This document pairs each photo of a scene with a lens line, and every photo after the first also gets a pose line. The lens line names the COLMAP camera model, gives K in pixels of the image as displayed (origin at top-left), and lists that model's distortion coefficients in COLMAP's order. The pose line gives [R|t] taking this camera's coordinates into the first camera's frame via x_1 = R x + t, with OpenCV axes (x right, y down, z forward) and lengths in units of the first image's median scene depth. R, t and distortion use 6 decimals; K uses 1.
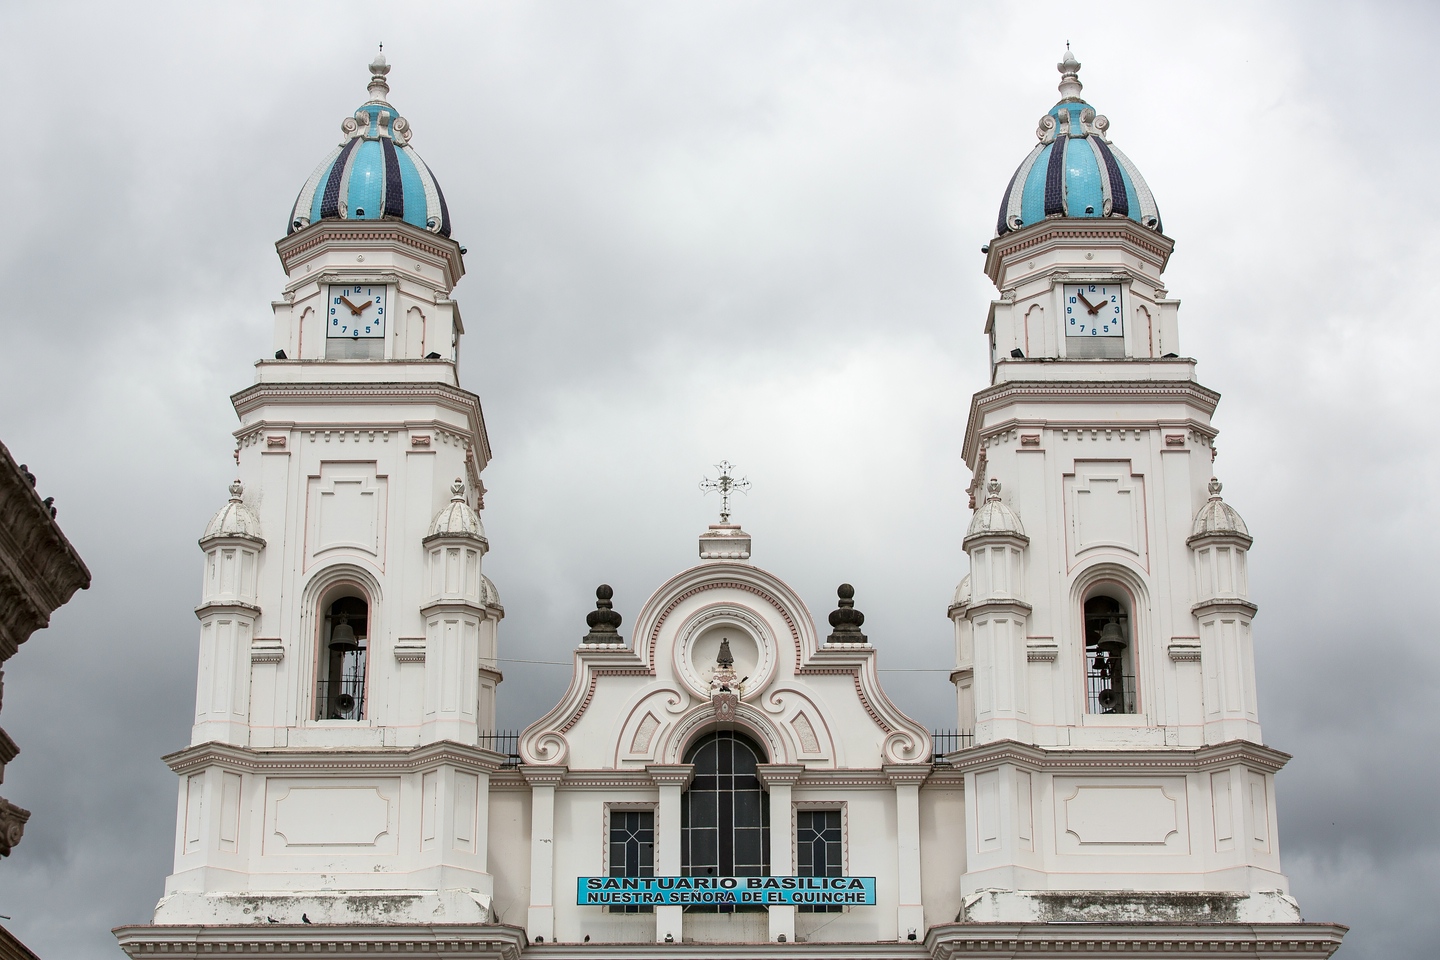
lens RADIAL K [[2873.6, 0, 720.0], [0, 2873.6, 480.0], [0, 0, 1]] dist [0.049923, -0.026116]
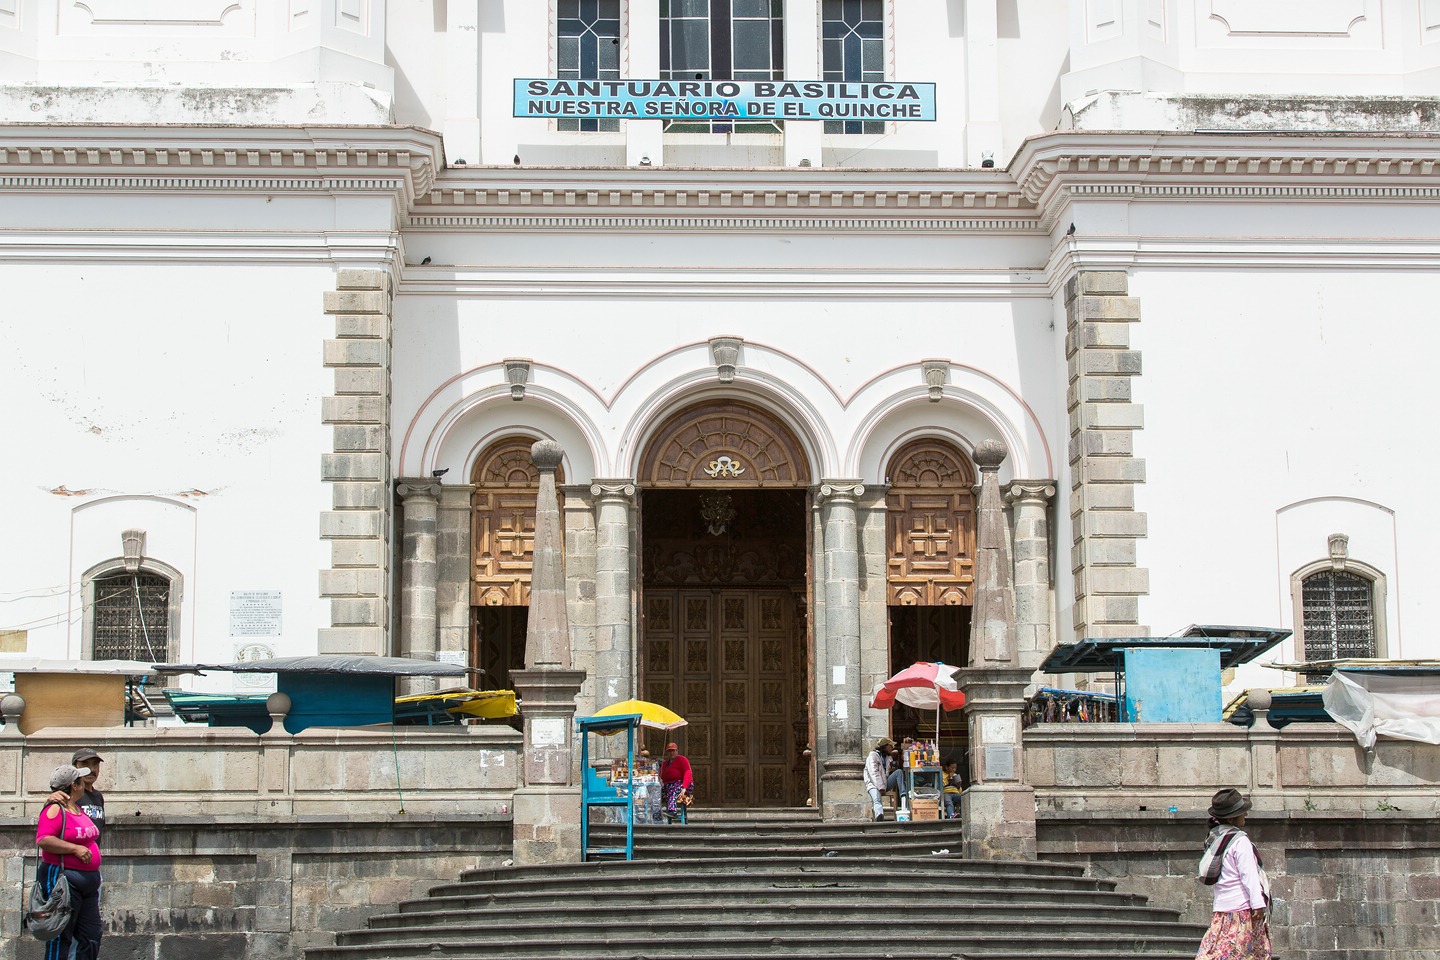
lens RADIAL K [[2873.6, 0, 720.0], [0, 2873.6, 480.0], [0, 0, 1]] dist [0.049923, -0.026116]
pose [[0.998567, 0.003626, 0.053401, -0.036418], [-0.013603, 0.982138, 0.187671, 0.102087], [-0.051766, -0.188128, 0.980779, 0.290572]]
